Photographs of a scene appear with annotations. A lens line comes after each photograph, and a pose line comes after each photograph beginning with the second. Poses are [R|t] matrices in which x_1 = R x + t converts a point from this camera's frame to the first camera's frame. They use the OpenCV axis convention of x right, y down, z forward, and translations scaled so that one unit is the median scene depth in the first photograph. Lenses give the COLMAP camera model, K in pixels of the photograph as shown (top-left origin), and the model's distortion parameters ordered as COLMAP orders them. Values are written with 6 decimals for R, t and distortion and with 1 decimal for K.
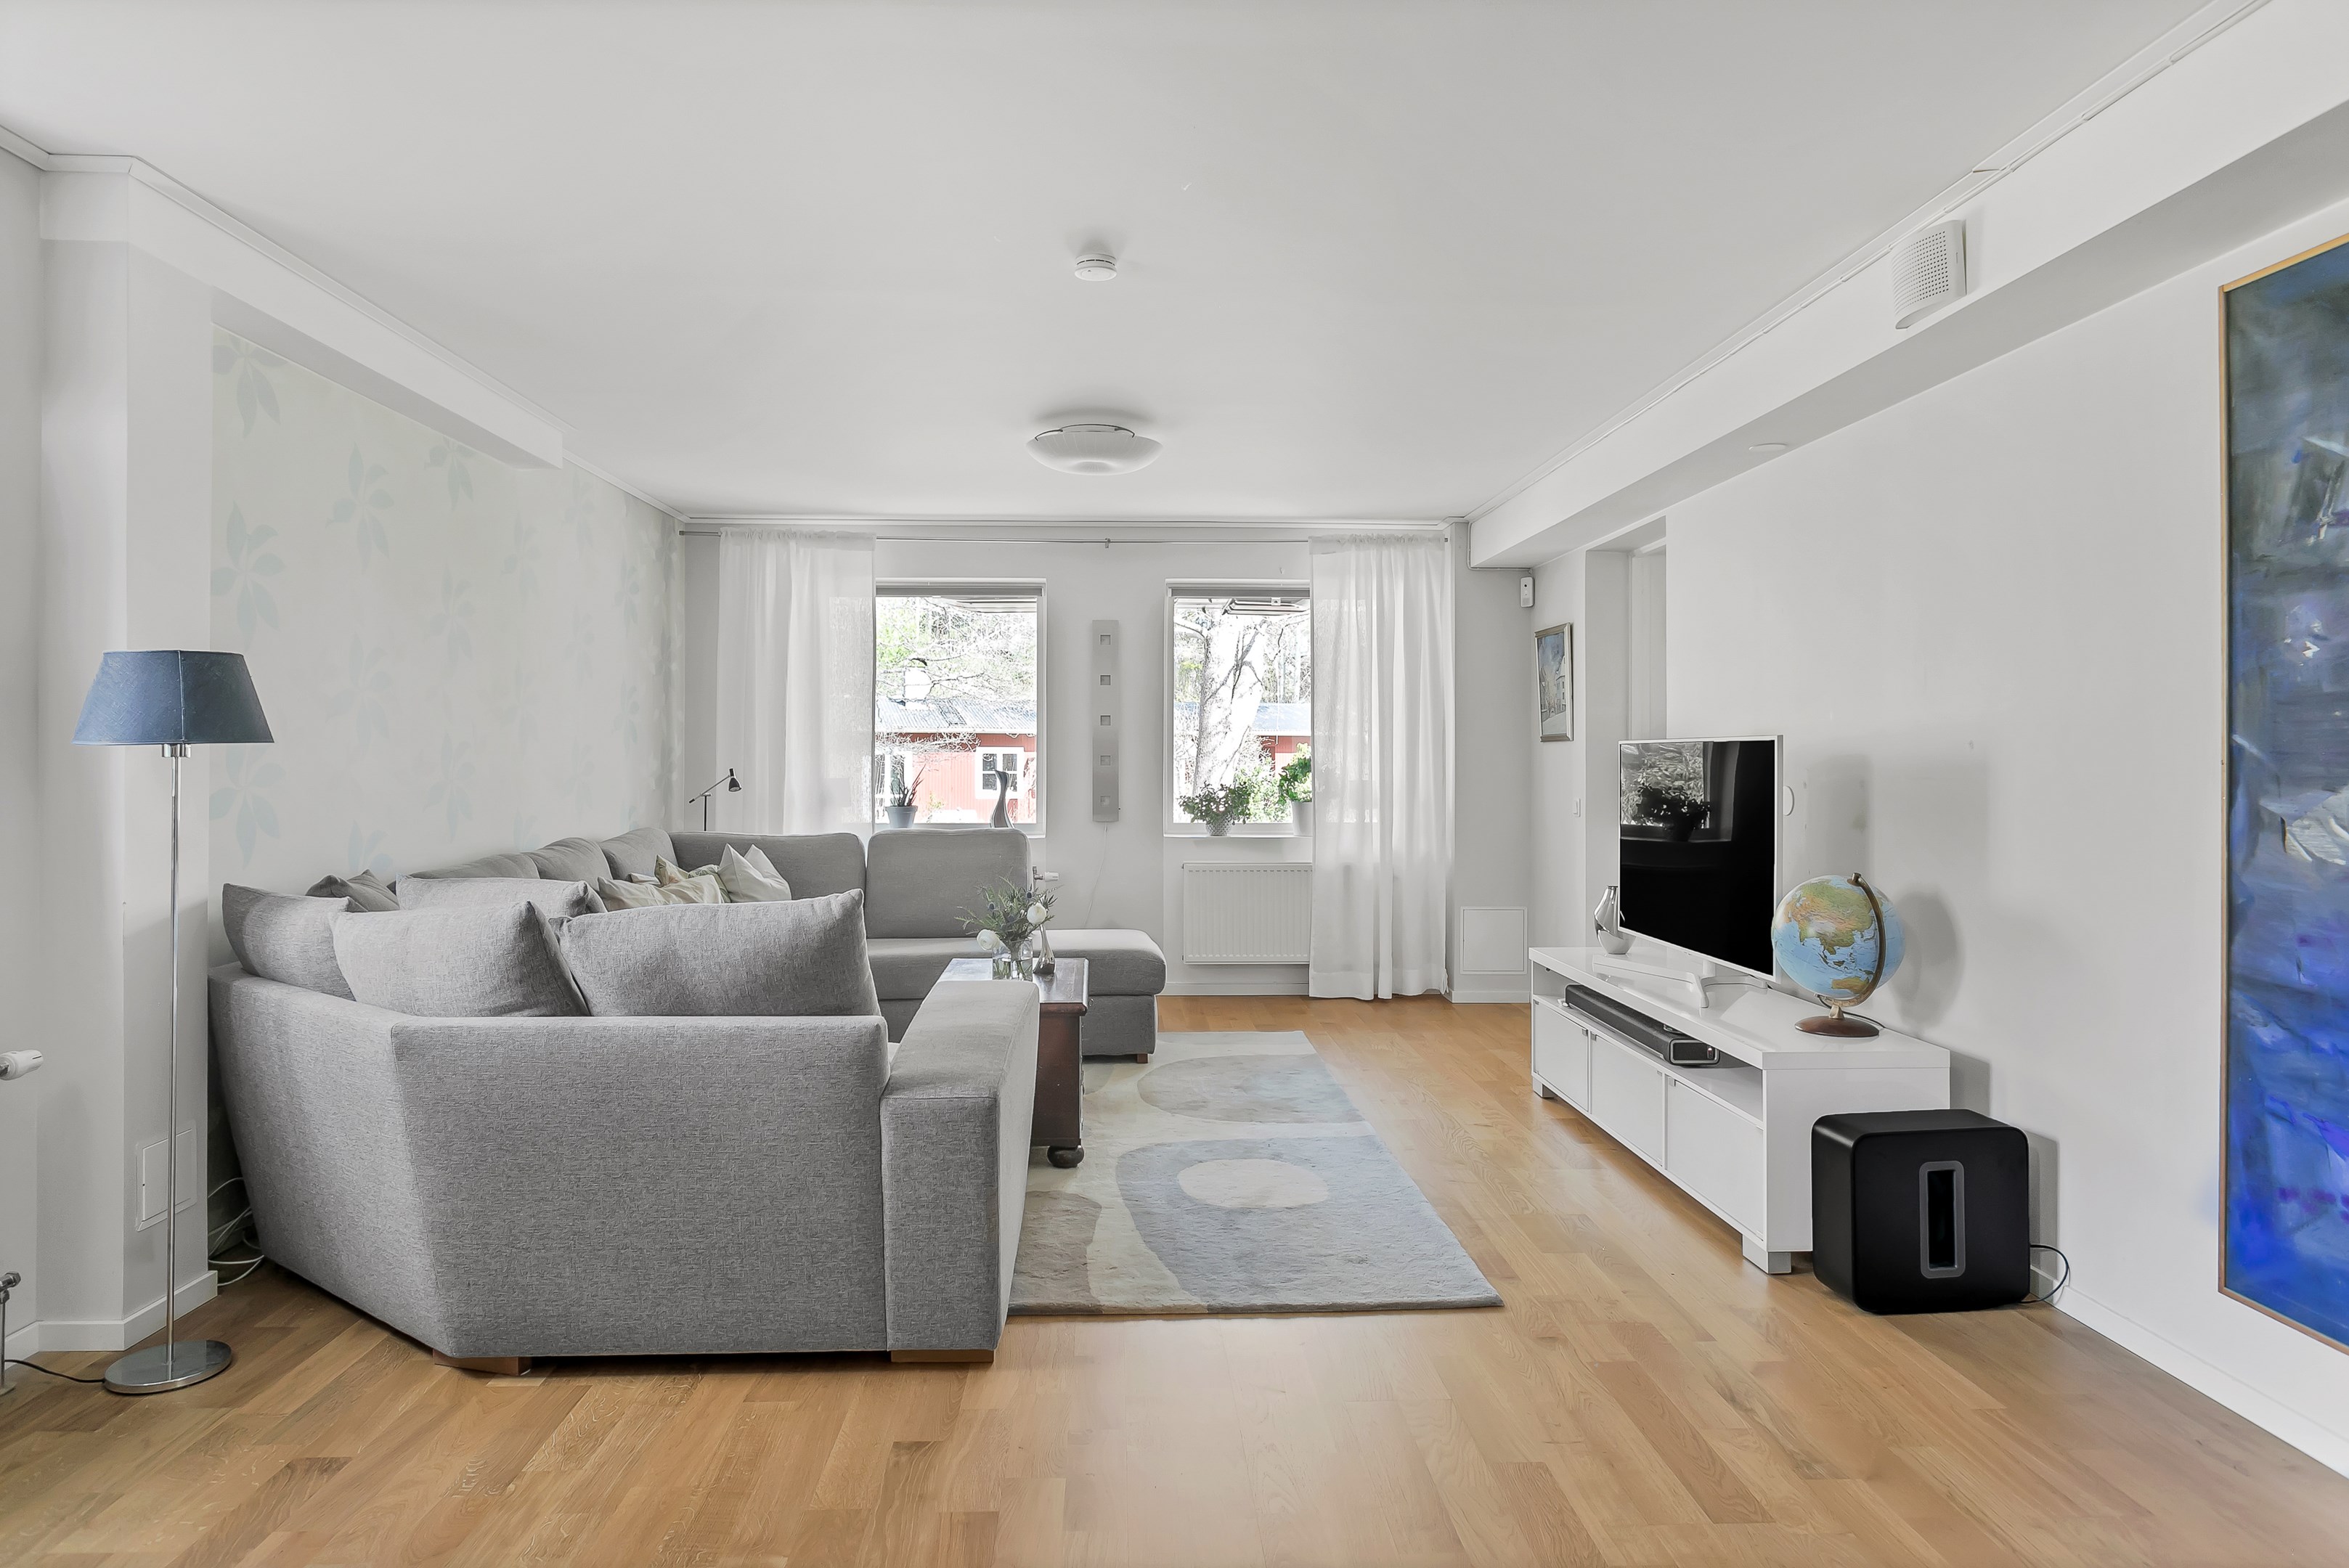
lens RADIAL K [[1398.2, 0, 1177.0], [0, 1398.2, 761.9], [0, 0, 1]] dist [-0.002824, 0.000792]
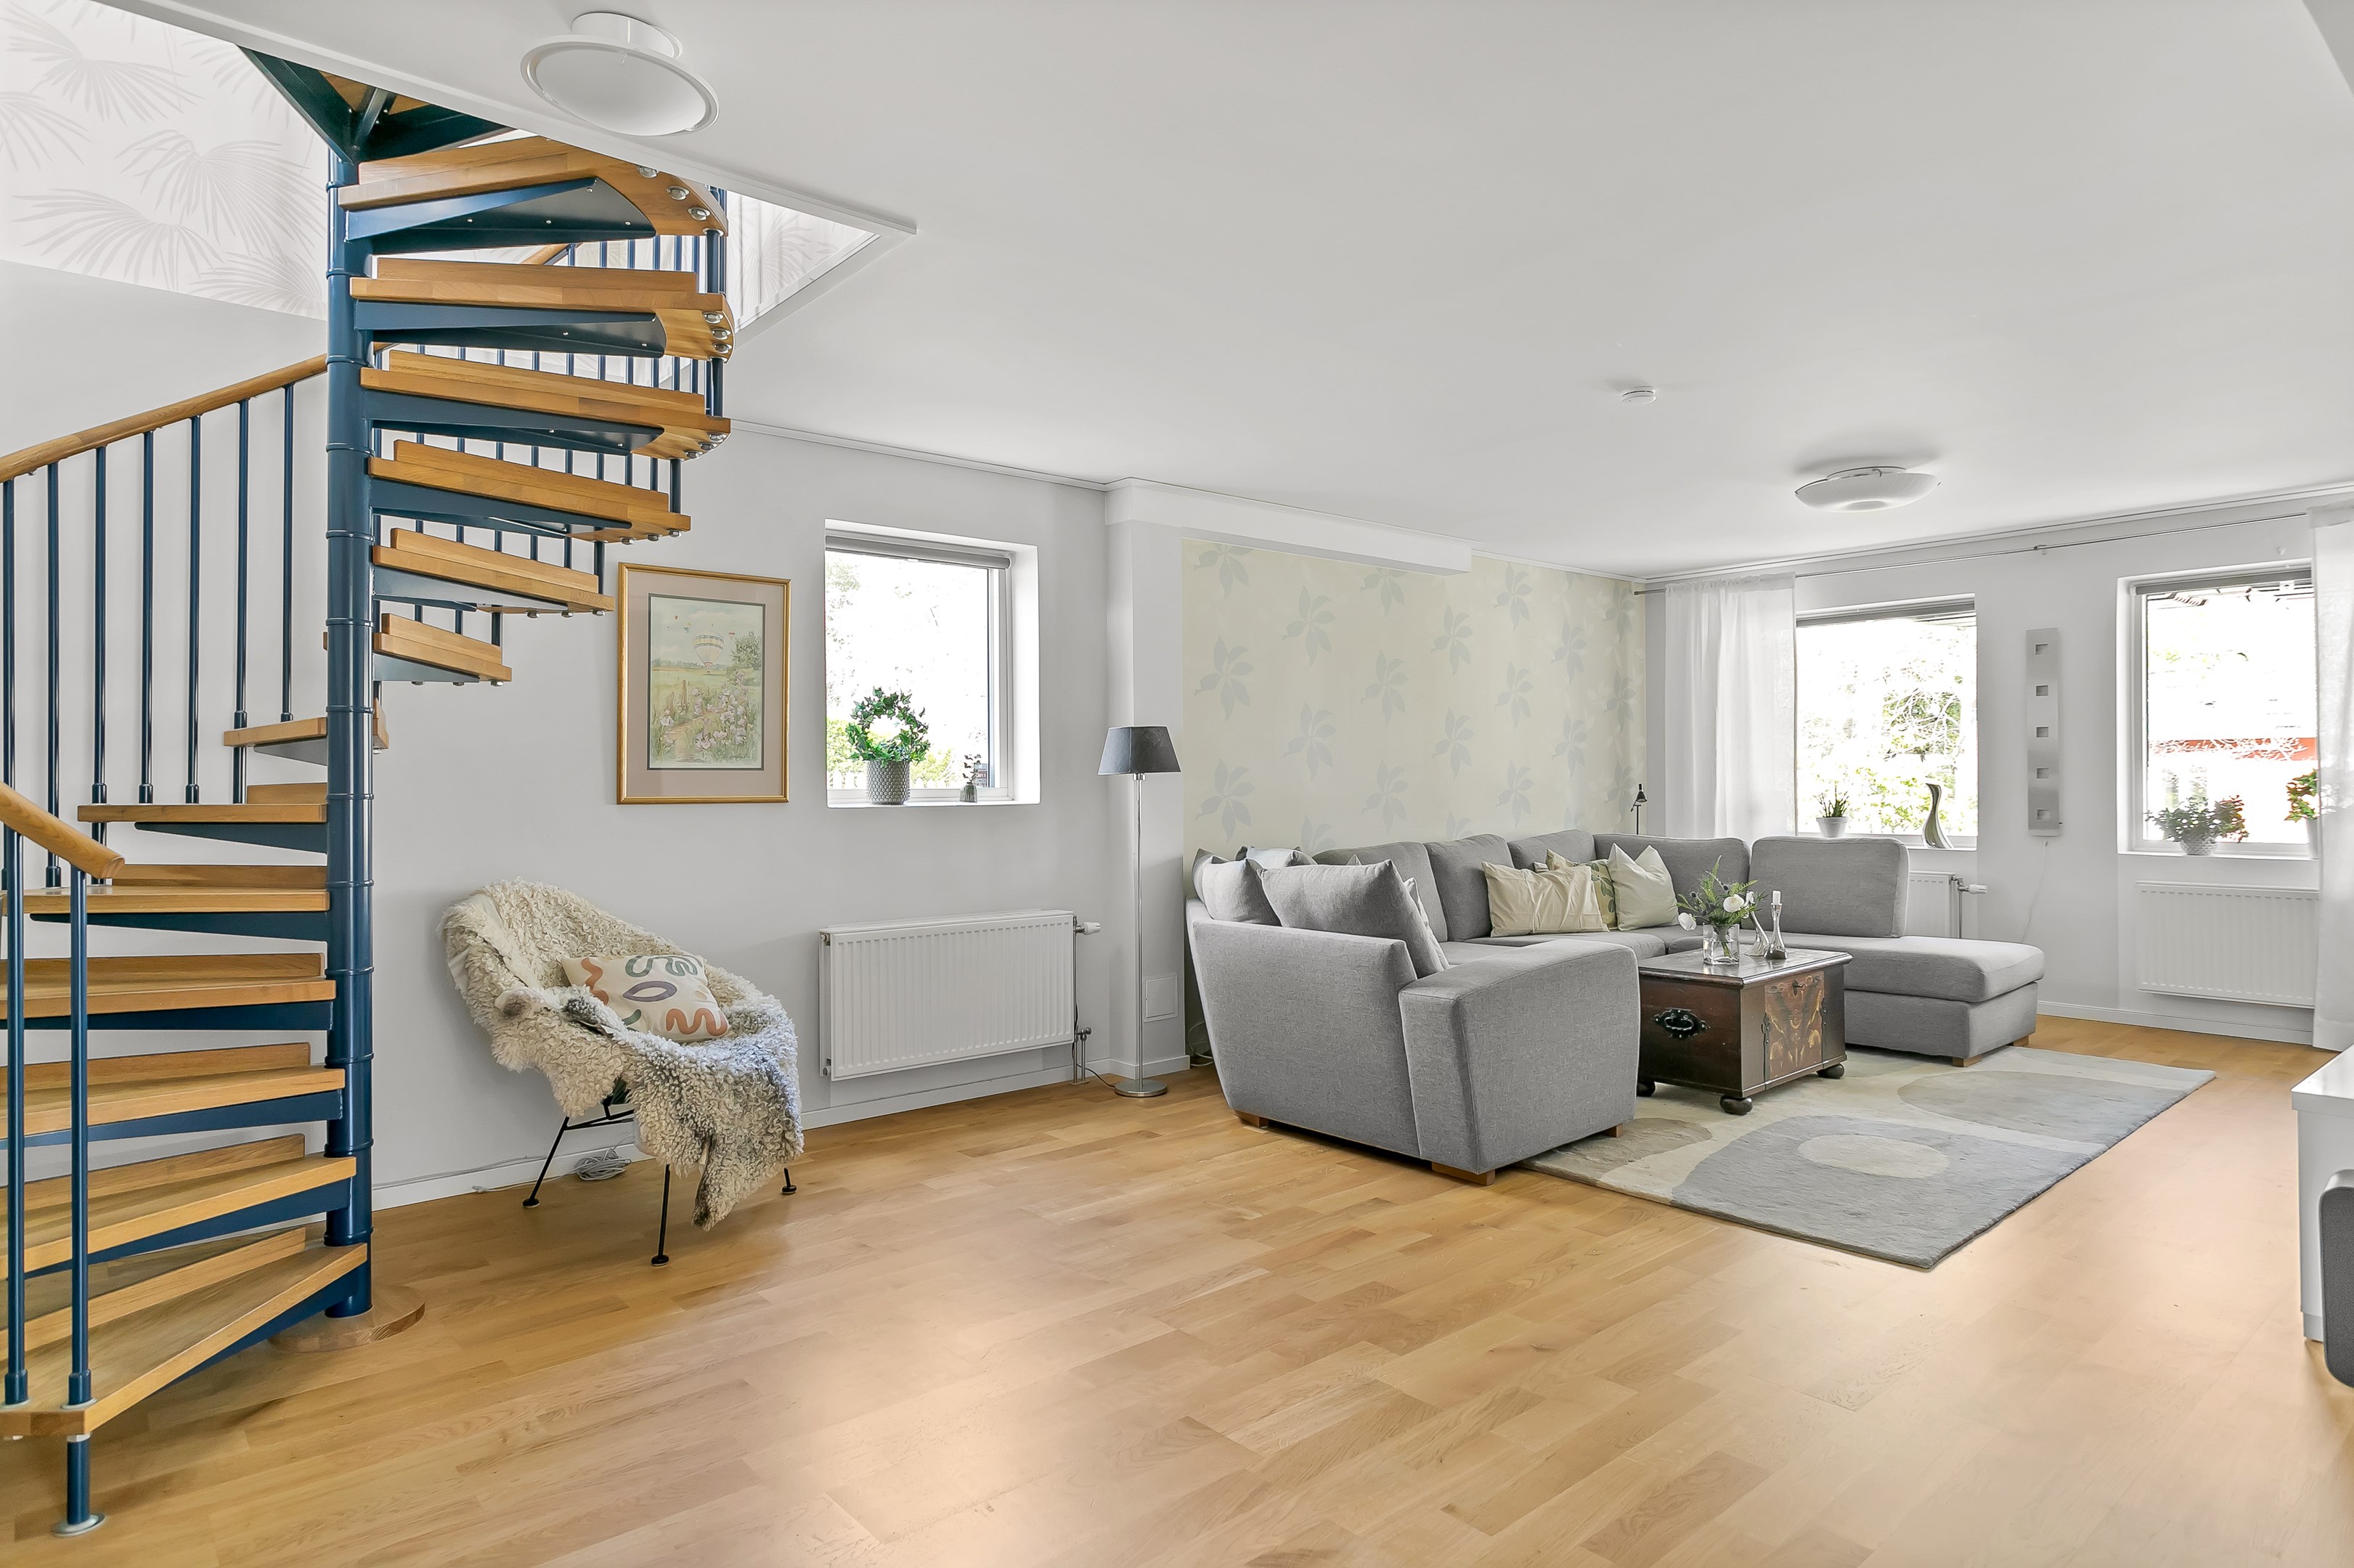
lens RADIAL K [[1313.3, 0, 1158.6], [0, 1313.3, 782.1], [0, 0, 1]] dist [-0.000596, 0.000571]
pose [[0.618721, -0.005548, -0.785591, 0.488893], [0.008791, 0.999961, -0.000138, 0.000107], [0.785561, -0.006821, 0.618746, -0.083651]]
